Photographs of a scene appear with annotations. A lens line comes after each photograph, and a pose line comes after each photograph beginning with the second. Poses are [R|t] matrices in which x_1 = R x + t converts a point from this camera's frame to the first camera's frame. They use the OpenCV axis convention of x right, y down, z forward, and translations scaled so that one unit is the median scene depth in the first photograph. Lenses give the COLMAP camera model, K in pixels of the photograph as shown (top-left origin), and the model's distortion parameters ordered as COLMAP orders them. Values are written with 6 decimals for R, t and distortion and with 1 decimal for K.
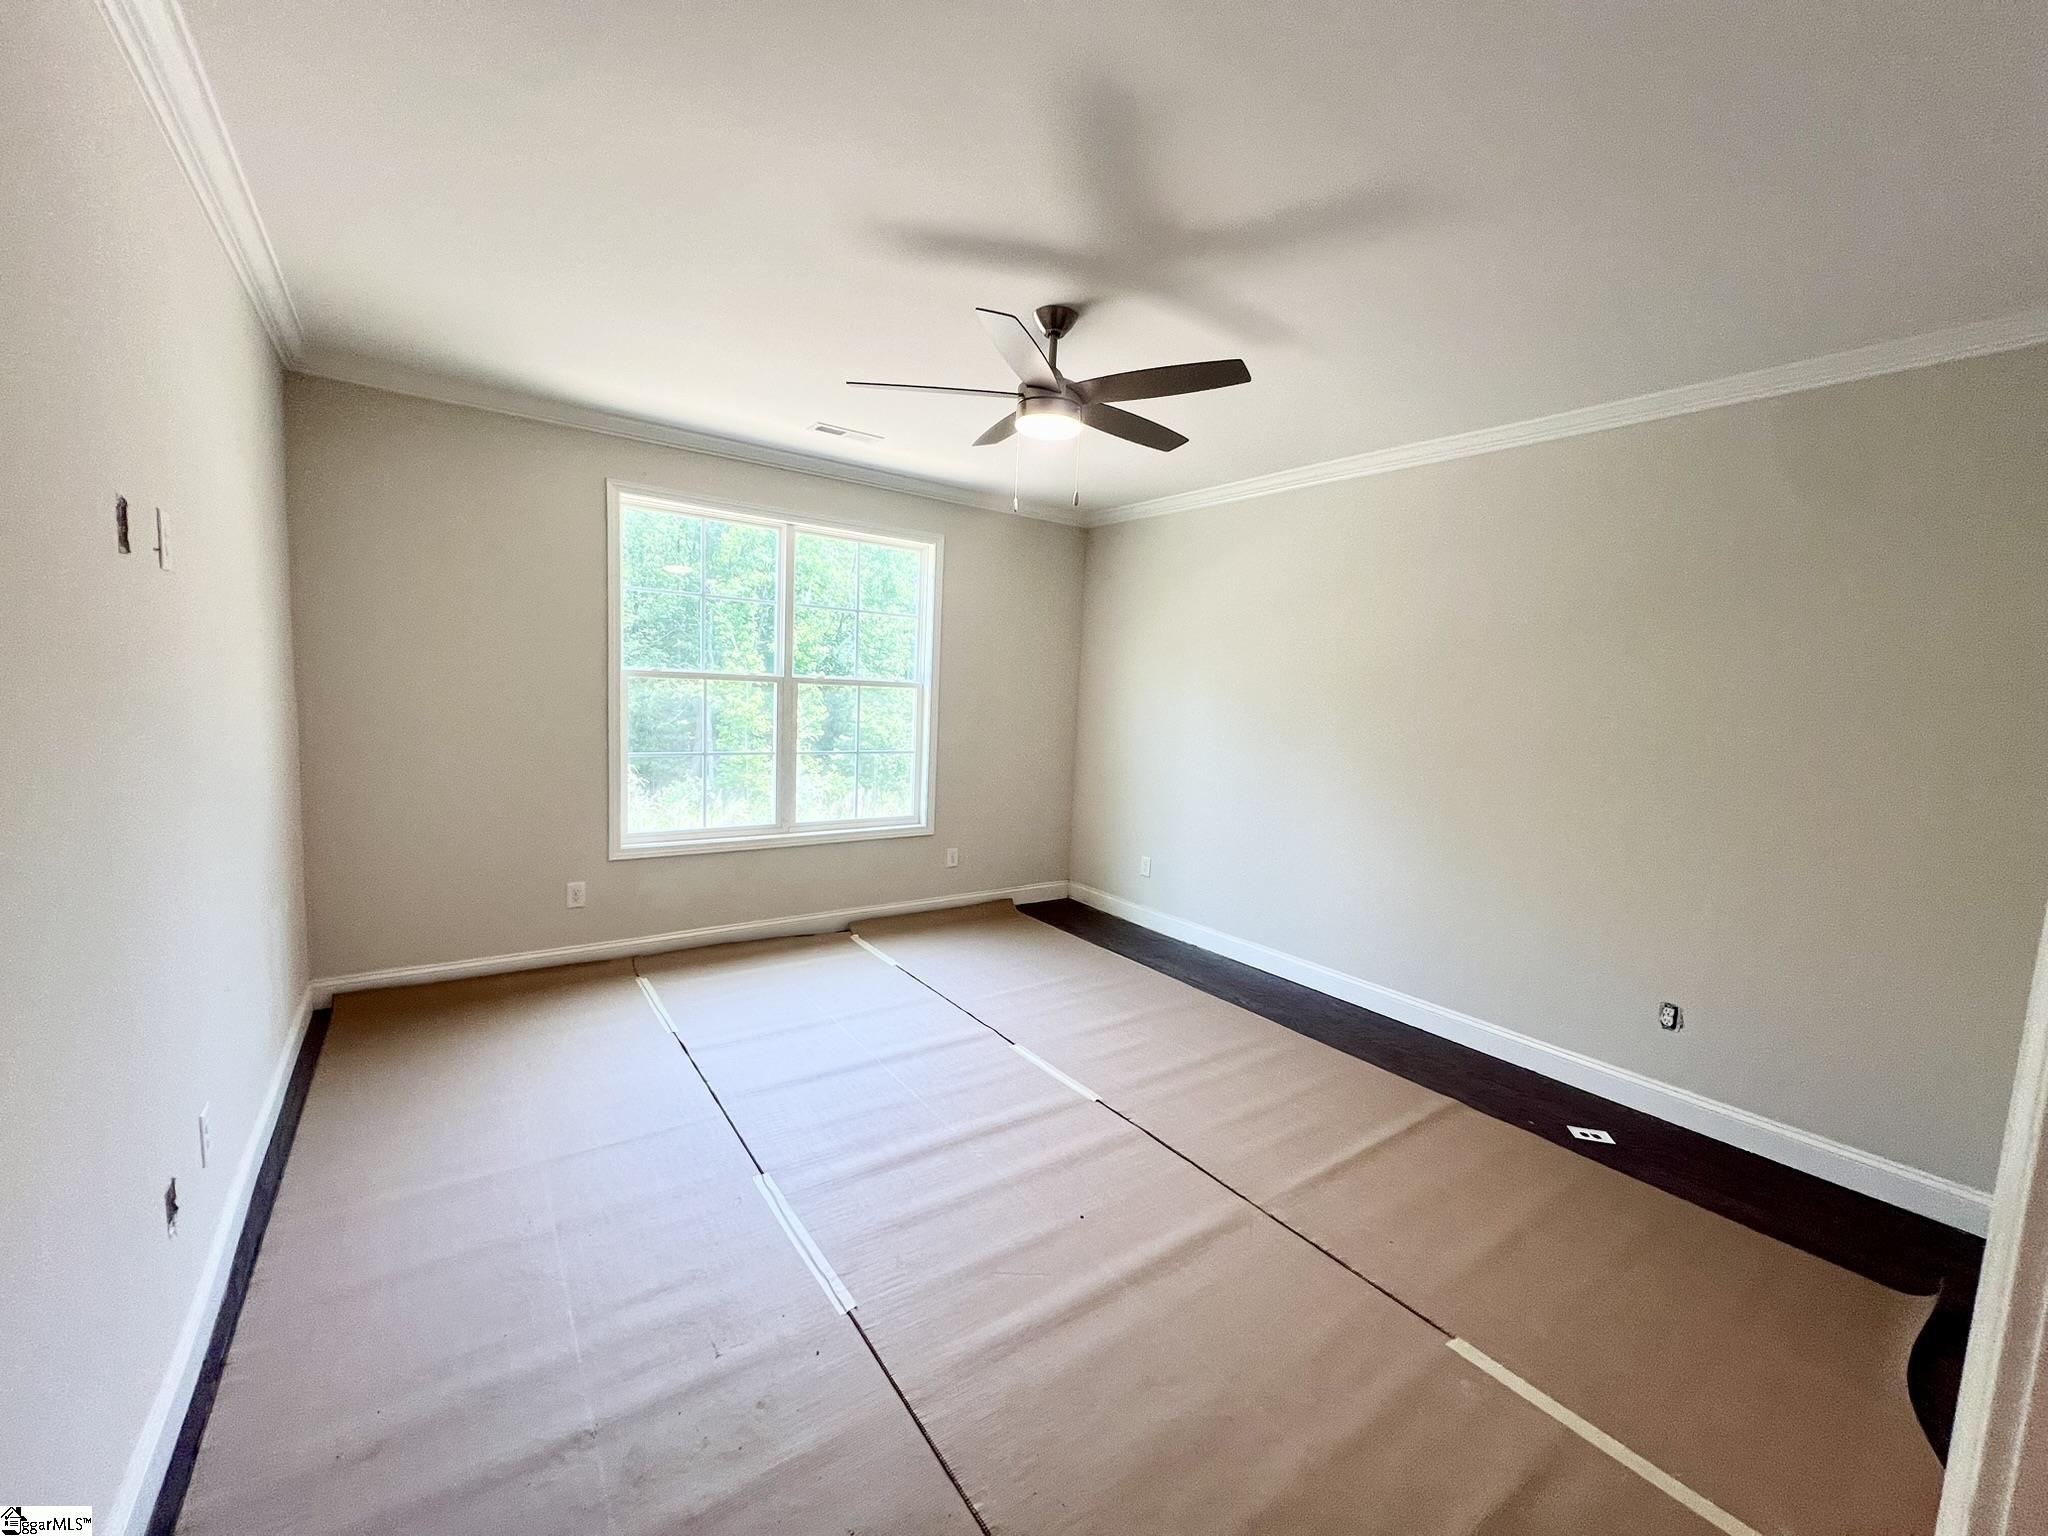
lens RADIAL K [[813.8, 0, 1025.3], [0, 813.8, 771.0], [0, 0, 1]] dist [-0.000410, 0.000535]
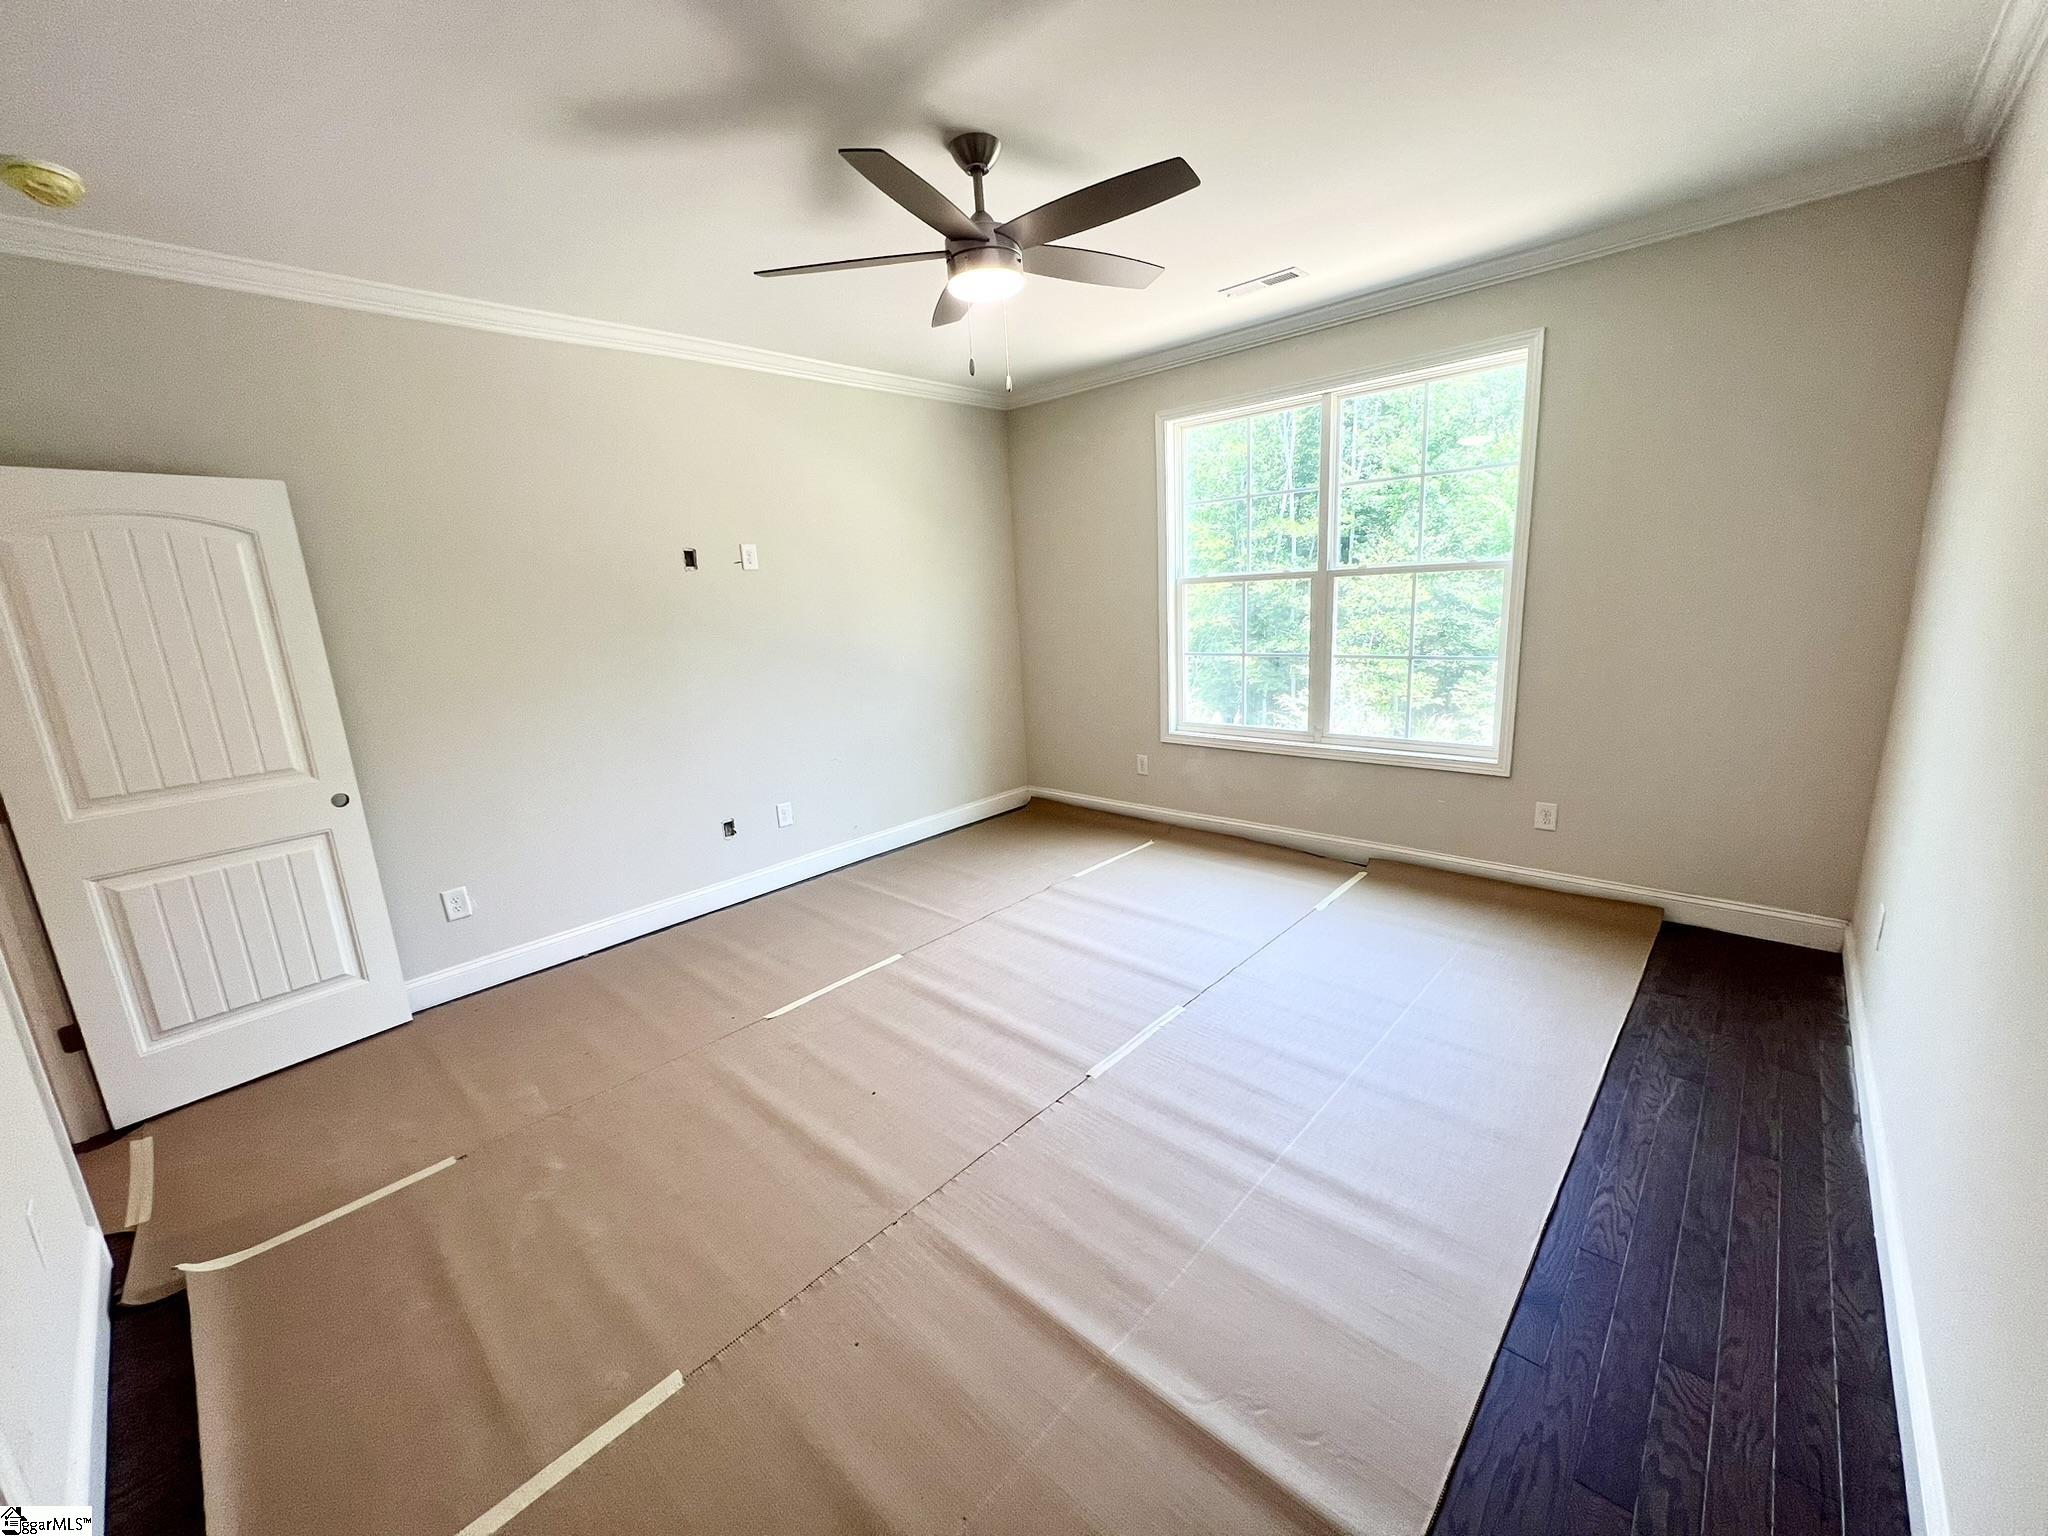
lens RADIAL K [[813.8, 0, 1021.7], [0, 813.8, 765.7], [0, 0, 1]] dist [-0.000410, 0.000535]
pose [[0.185596, 0.155861, -0.970186, 0.572751], [-0.033681, 0.987769, 0.152242, -0.029232], [0.982049, 0.004422, 0.188576, 0.518919]]
